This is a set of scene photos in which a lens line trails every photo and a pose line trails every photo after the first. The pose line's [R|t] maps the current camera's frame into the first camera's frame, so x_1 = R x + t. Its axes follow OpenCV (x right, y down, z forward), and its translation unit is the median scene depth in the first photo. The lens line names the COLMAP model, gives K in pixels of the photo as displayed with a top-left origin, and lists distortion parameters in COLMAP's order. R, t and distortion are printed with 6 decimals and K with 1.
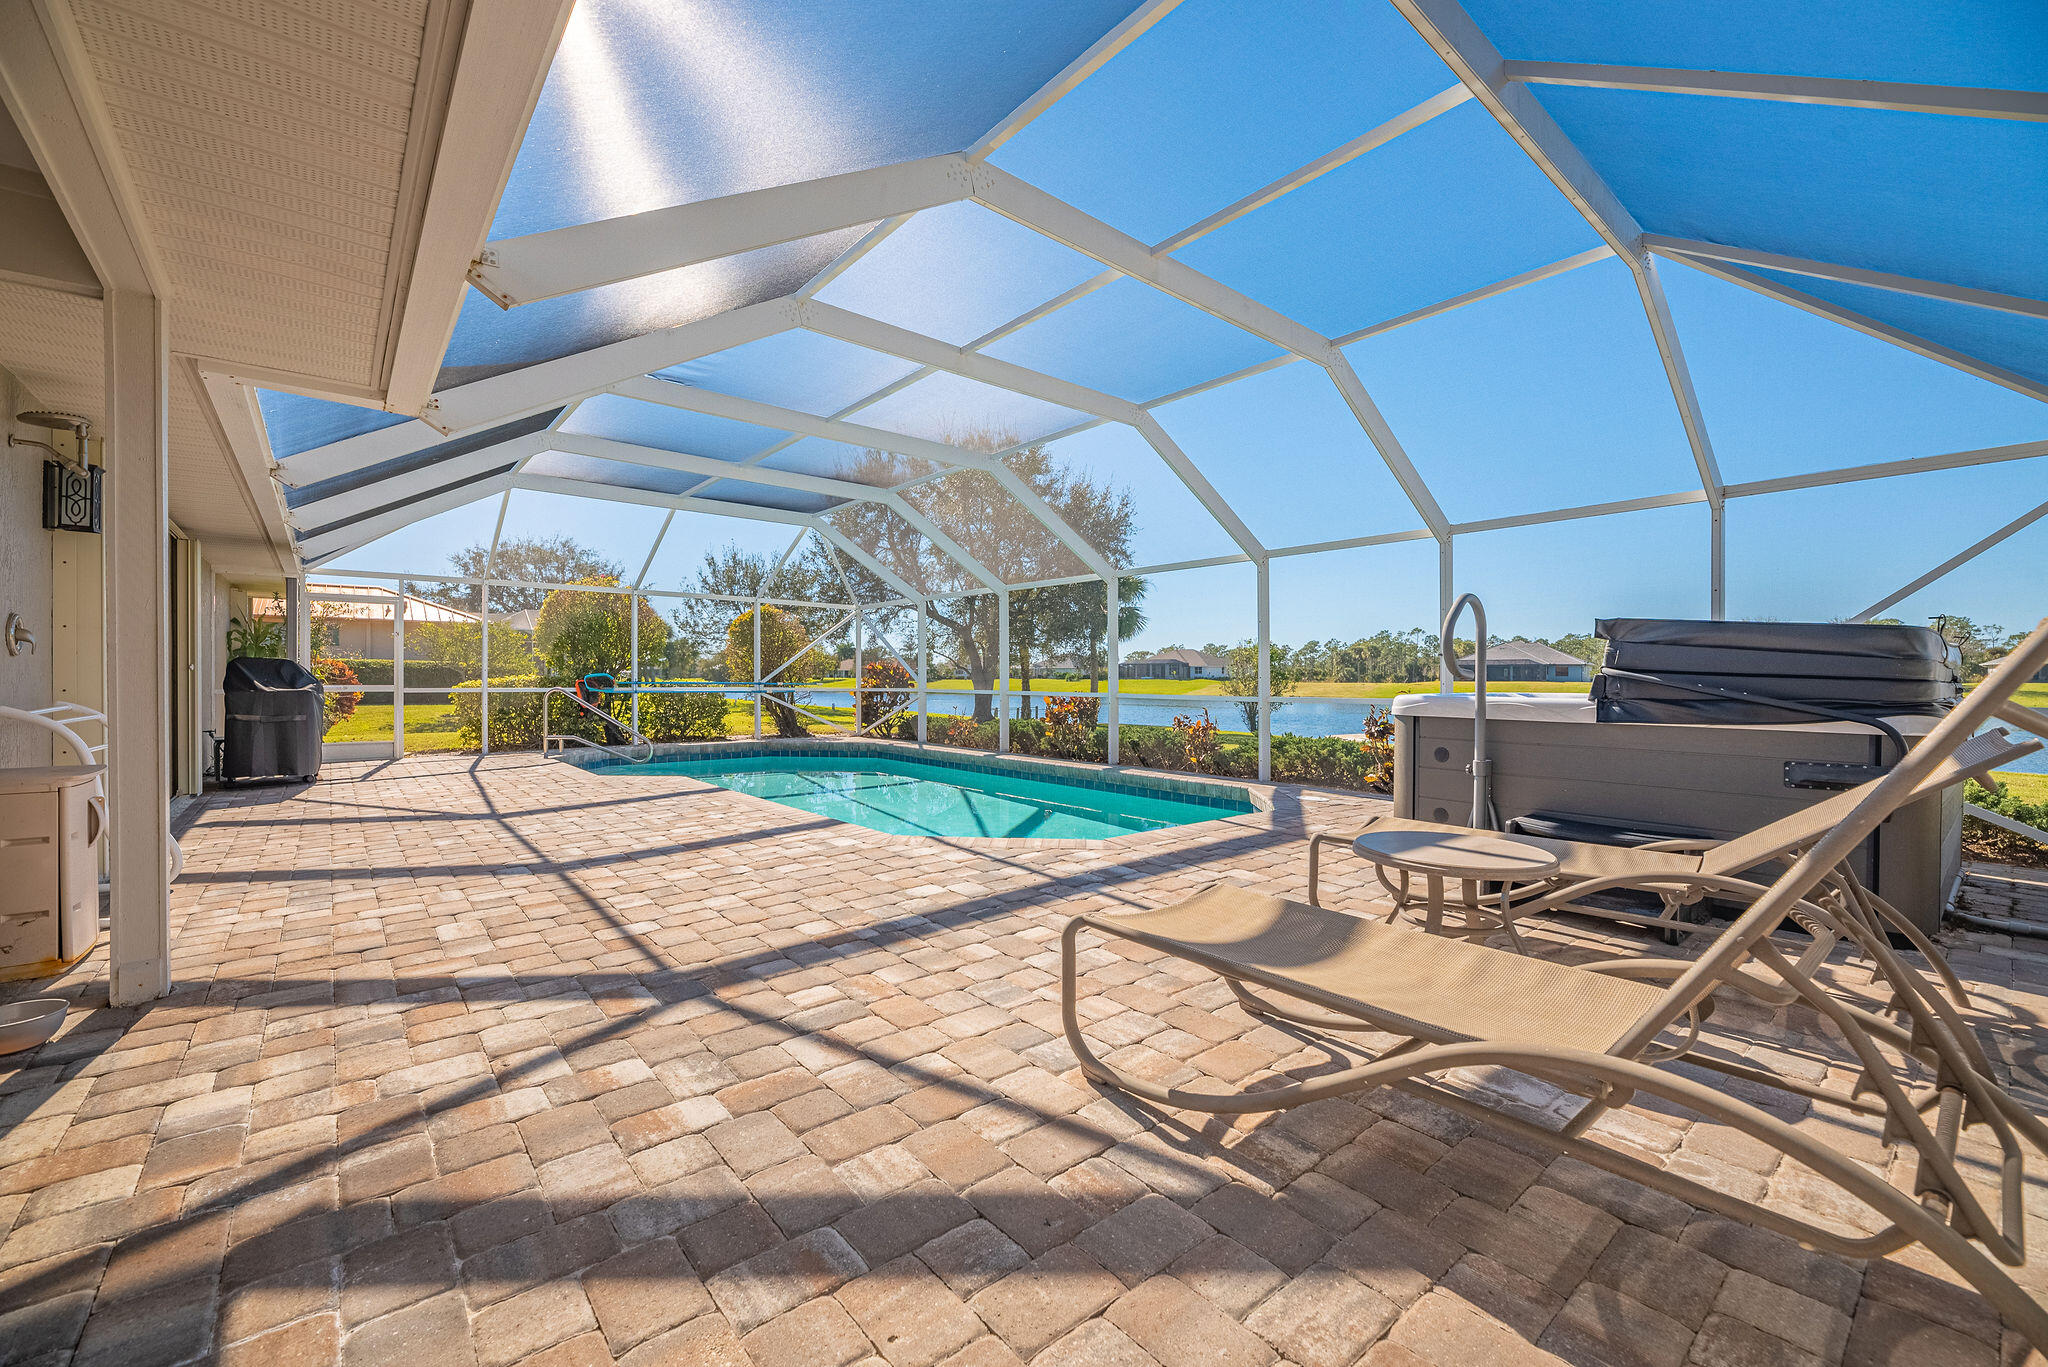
lens RADIAL K [[837.7, 0, 1048.8], [0, 837.7, 685.1], [0, 0, 1]] dist [-0.002455, -0.002880]
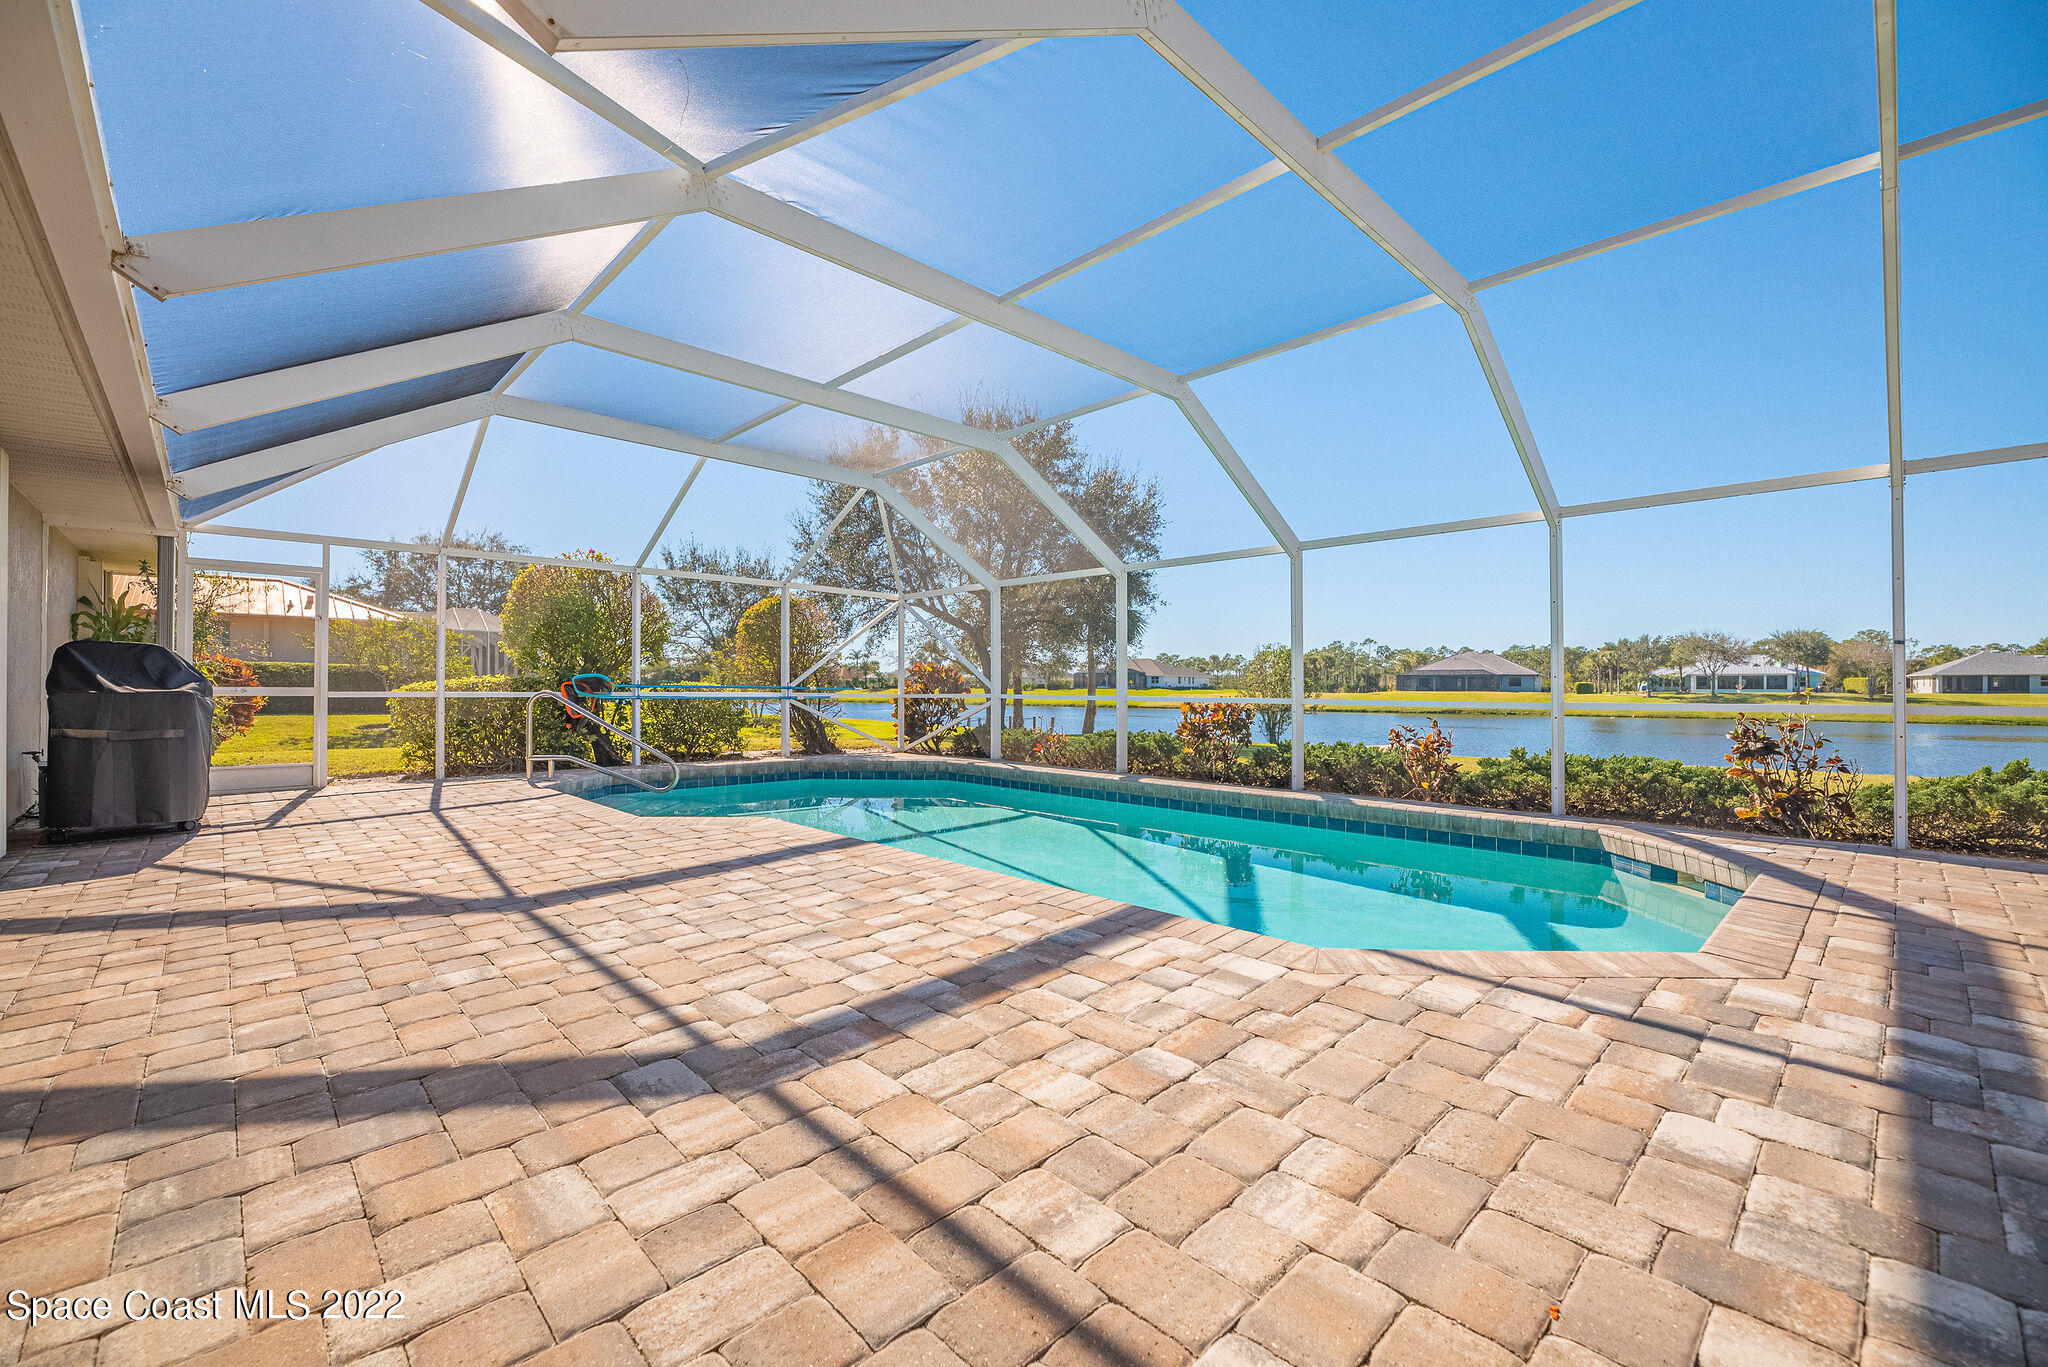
lens RADIAL K [[837.7, 0, 1053.1], [0, 837.7, 686.9], [0, 0, 1]] dist [-0.002455, -0.002880]
pose [[0.997062, 0.002090, 0.076566, -0.307830], [-0.001377, 0.999955, -0.009363, 0.009081], [-0.076582, 0.009230, 0.997021, 0.350991]]
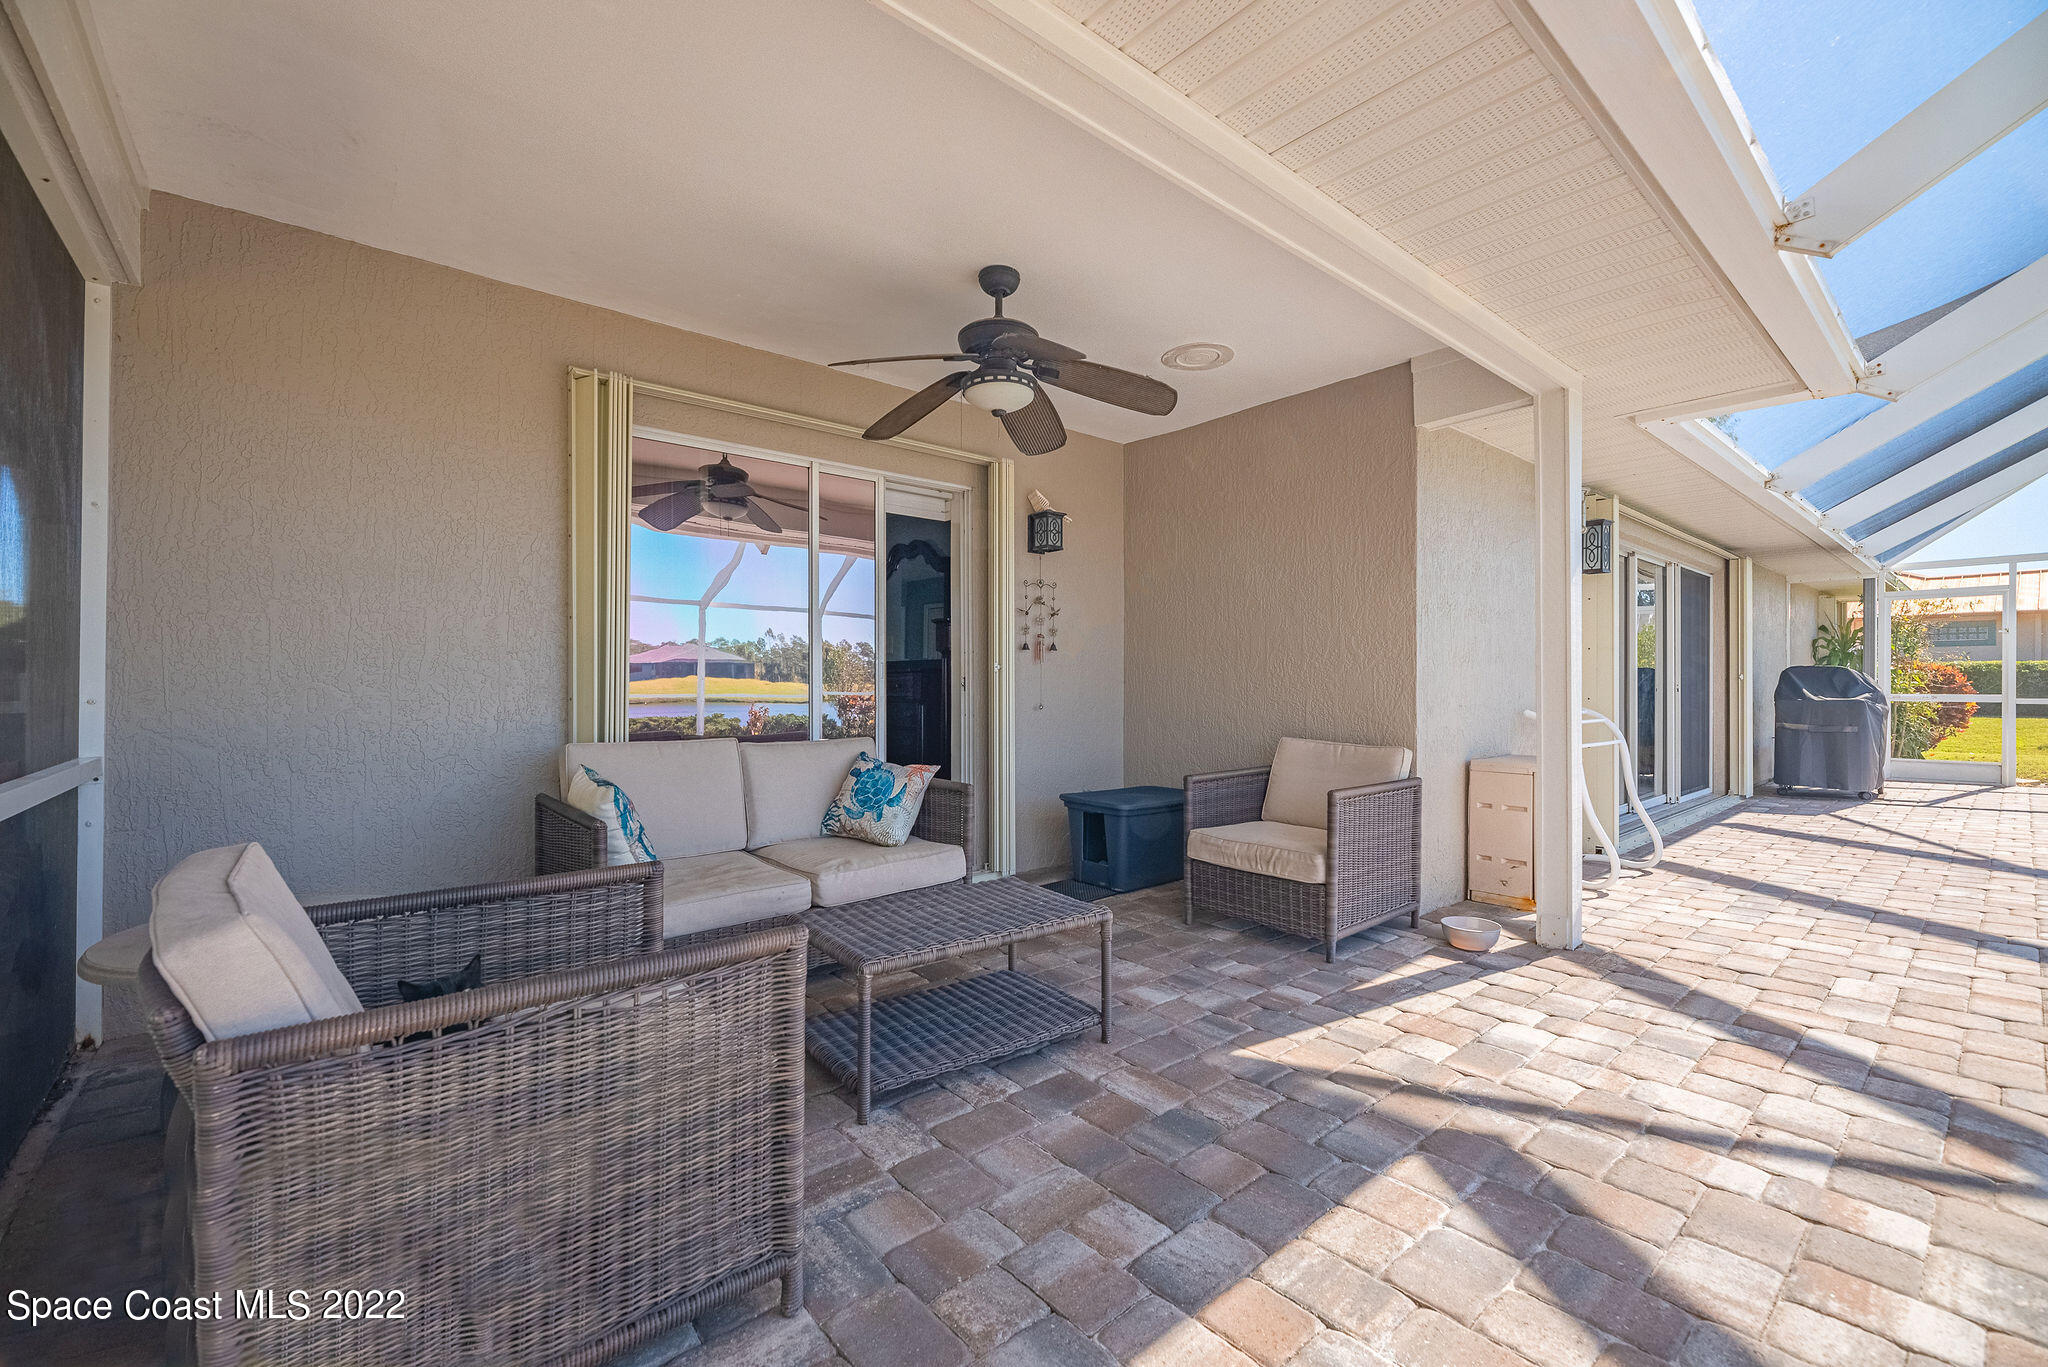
lens RADIAL K [[837.7, 0, 985.5], [0, 837.7, 684.9], [0, 0, 1]] dist [-0.002455, -0.002880]
pose [[-0.036261, -0.002394, -0.999339, 0.087076], [-0.004232, 0.999989, -0.002242, -0.005283], [0.999333, 0.004148, -0.036270, 0.072035]]
